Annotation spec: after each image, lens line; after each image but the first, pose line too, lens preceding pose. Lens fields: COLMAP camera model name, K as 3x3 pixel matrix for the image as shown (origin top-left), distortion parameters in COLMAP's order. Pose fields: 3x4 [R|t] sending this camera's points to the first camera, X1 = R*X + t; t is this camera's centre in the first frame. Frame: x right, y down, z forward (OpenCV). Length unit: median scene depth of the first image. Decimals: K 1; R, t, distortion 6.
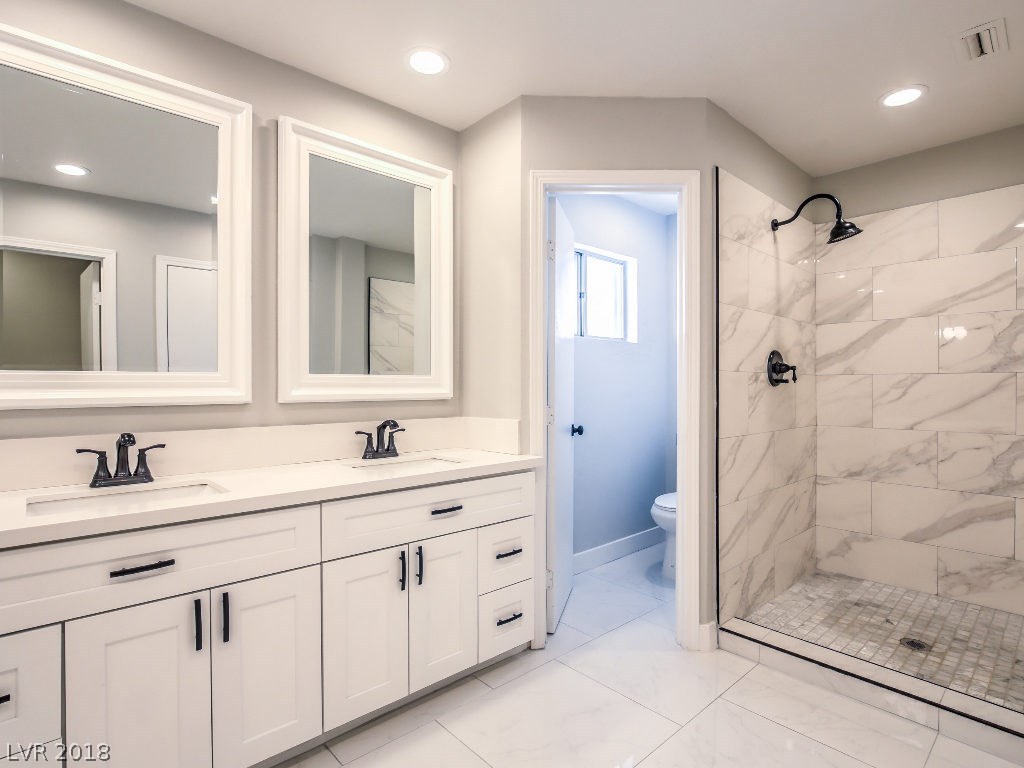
lens RADIAL K [[525.8, 0, 518.5], [0, 525.8, 387.1], [0, 0, 1]] dist [-0.022149, 0.004313]
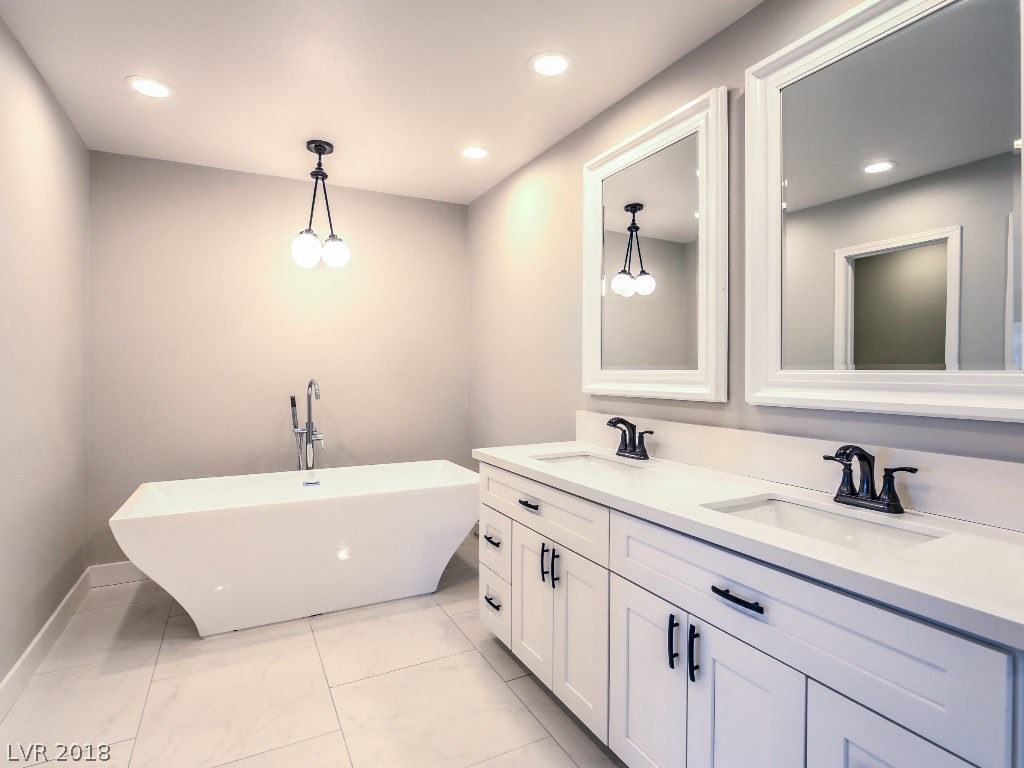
lens RADIAL K [[525.8, 0, 518.6], [0, 525.8, 379.9], [0, 0, 1]] dist [-0.022149, 0.004313]
pose [[-0.246477, 0.004663, -0.969138, 0.481539], [-0.015020, 0.999850, 0.008630, -0.012377], [0.969032, 0.016684, -0.246370, 0.881494]]
